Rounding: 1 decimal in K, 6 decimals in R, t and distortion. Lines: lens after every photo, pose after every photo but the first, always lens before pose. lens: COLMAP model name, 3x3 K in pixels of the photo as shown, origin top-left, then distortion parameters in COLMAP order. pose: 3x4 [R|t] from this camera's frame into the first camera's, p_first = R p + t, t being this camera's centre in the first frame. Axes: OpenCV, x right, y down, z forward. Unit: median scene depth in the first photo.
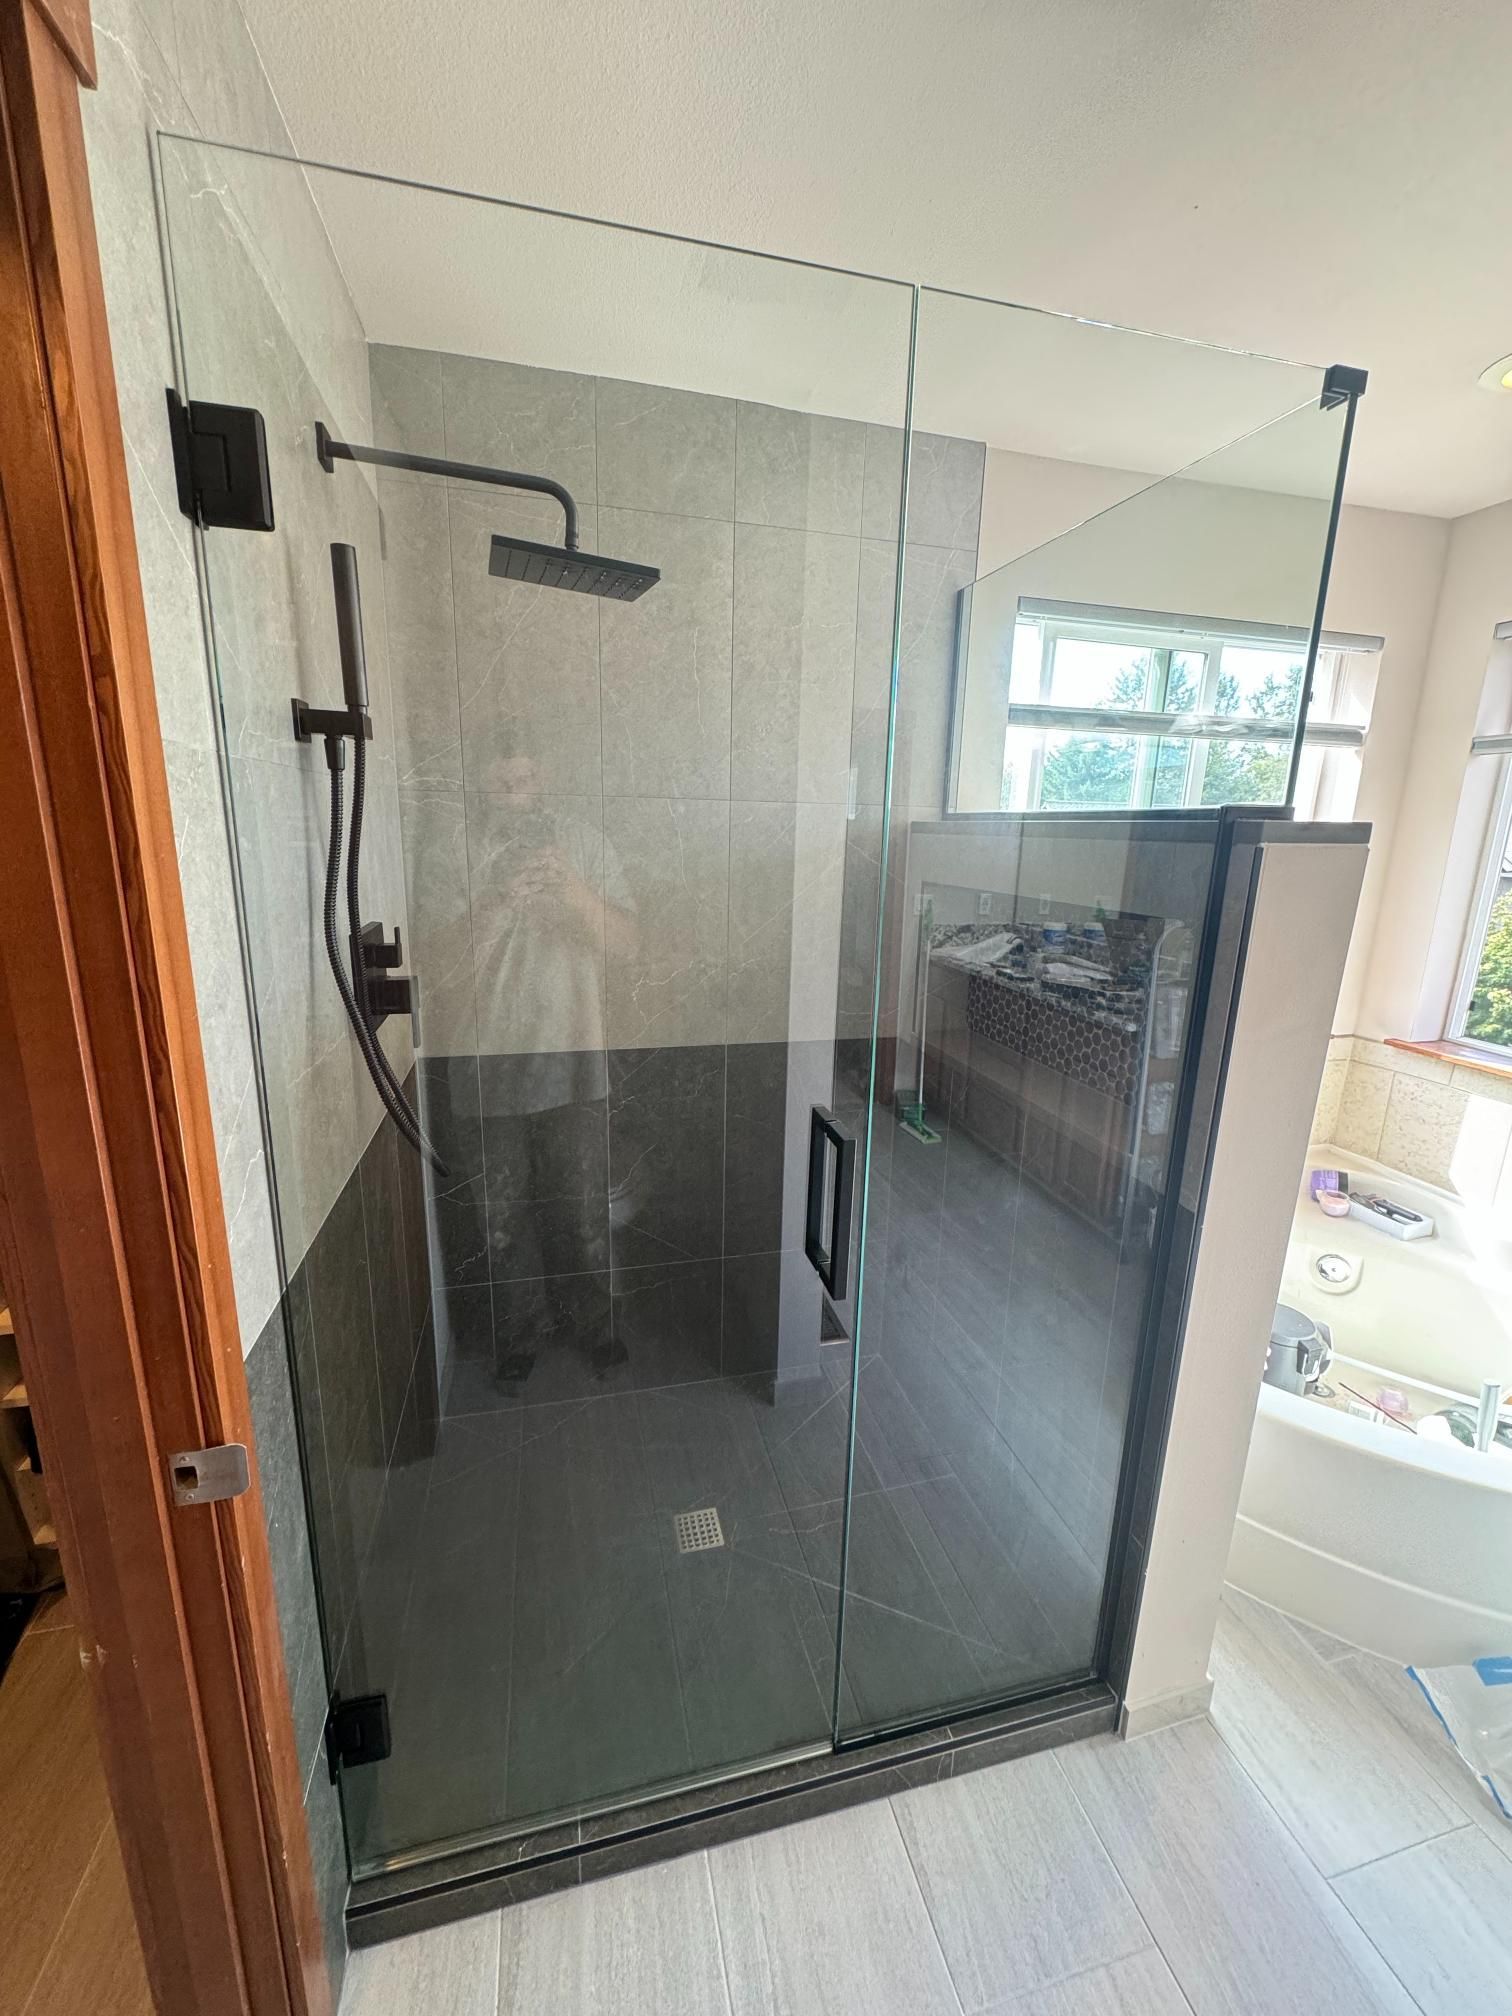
lens RADIAL K [[798.5, 0, 767.3], [0, 798.5, 1005.3], [0, 0, 1]] dist [-0.007672, 0.001548]
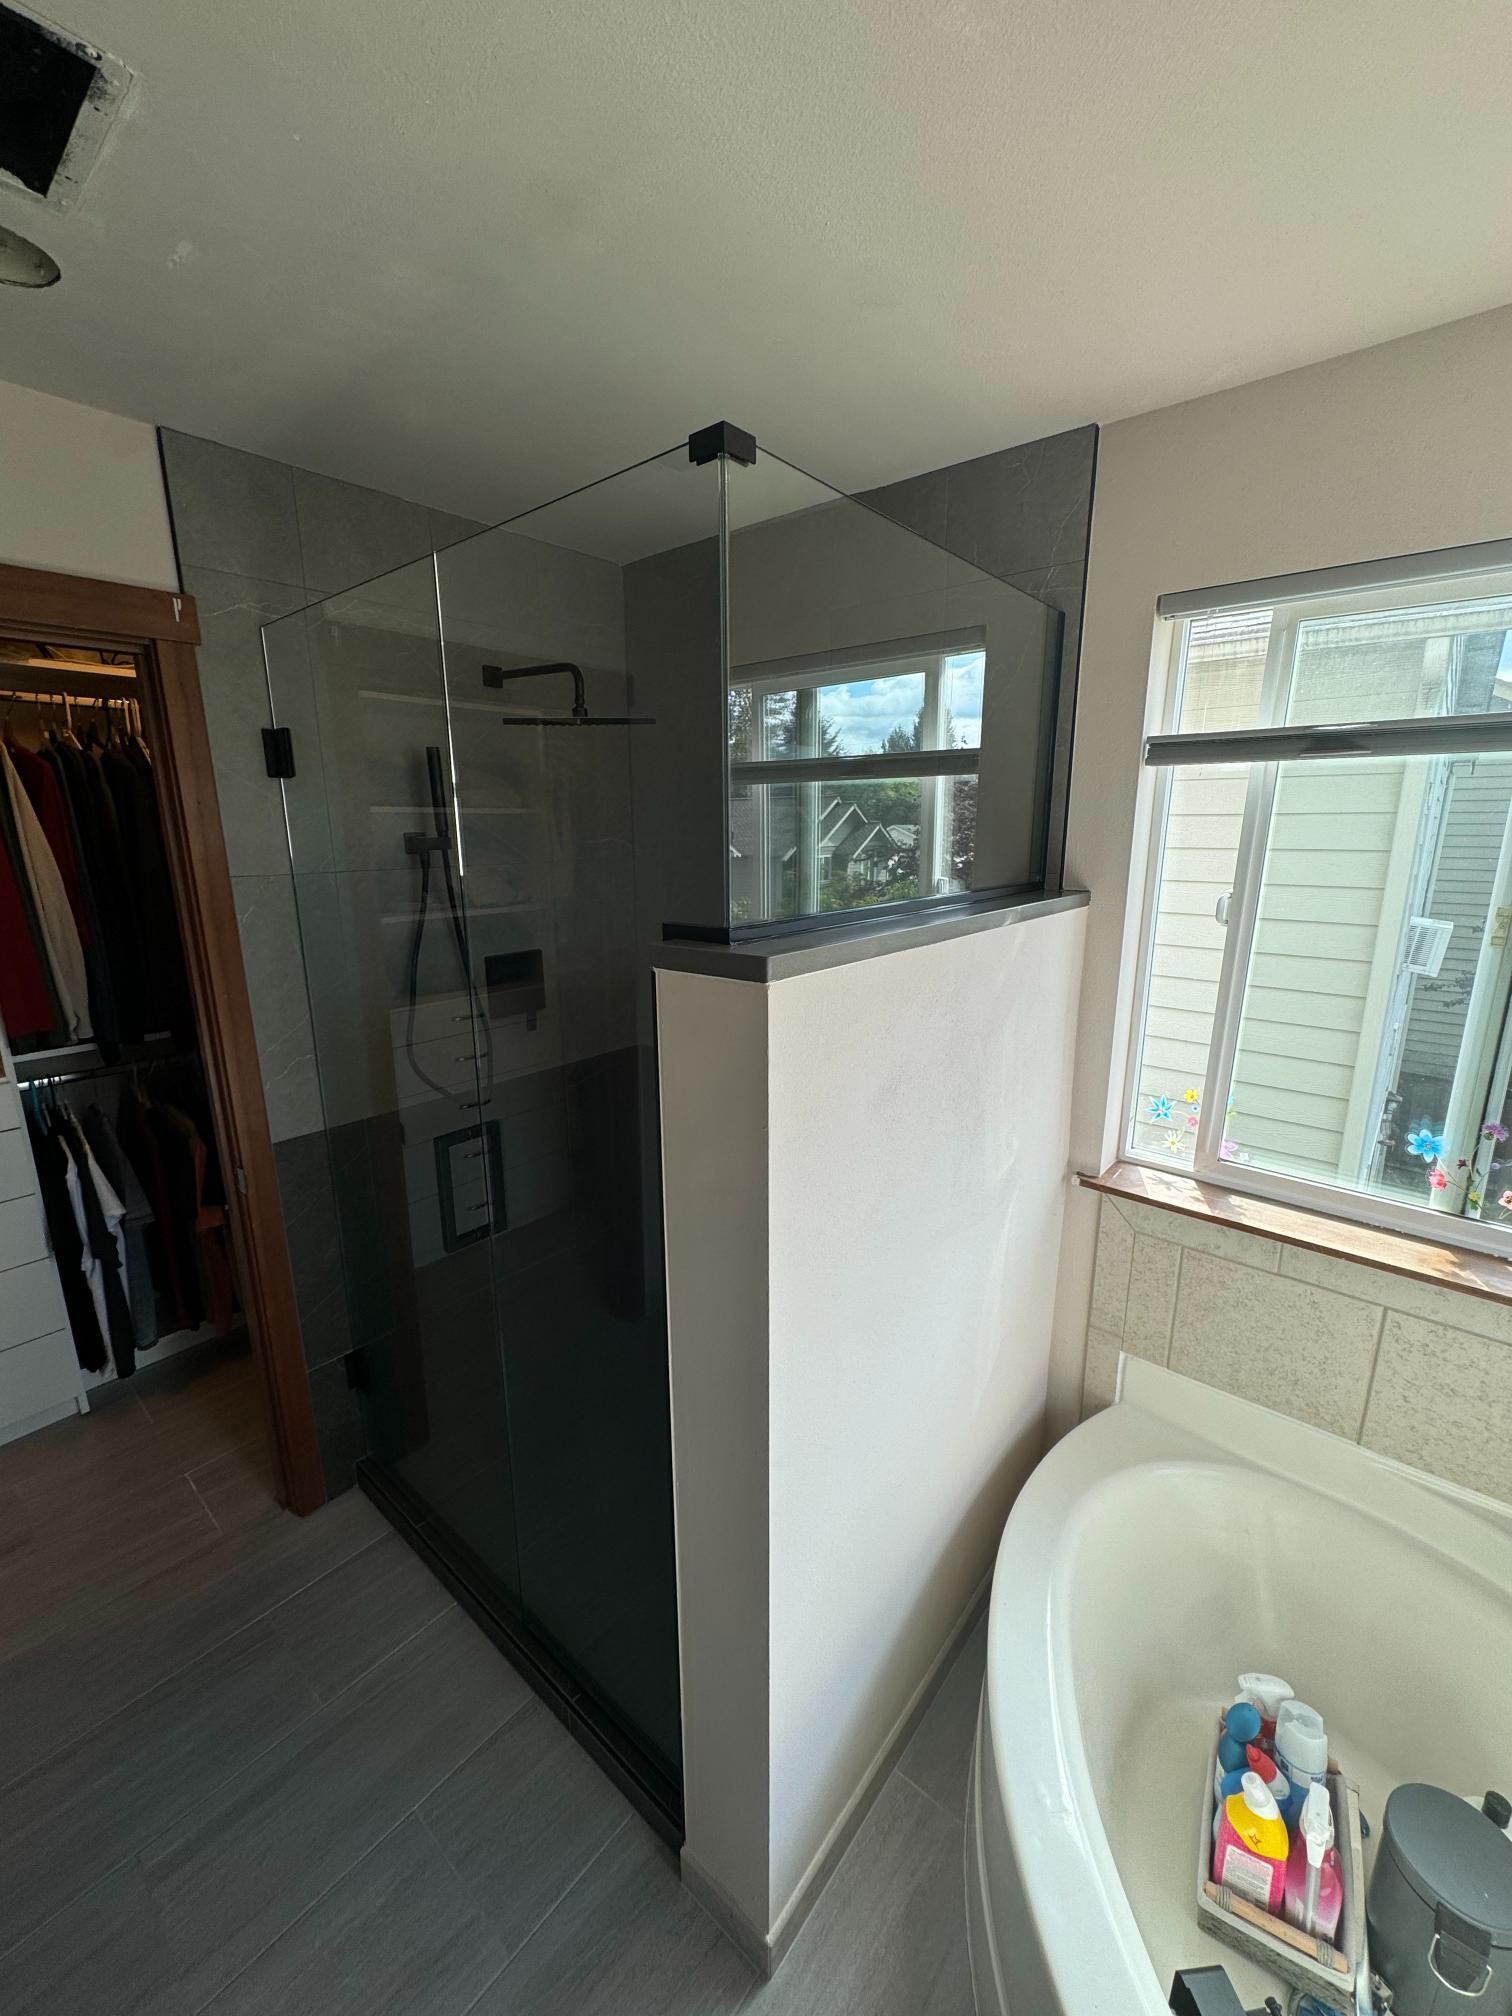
lens RADIAL K [[798.5, 0, 756.0], [0, 798.5, 1010.8], [0, 0, 1]] dist [-0.007672, 0.001548]
pose [[0.582610, 0.152876, -0.798245, 0.858439], [-0.159034, 0.984608, 0.072494, -0.138936], [0.797041, 0.084712, 0.597955, 0.324774]]
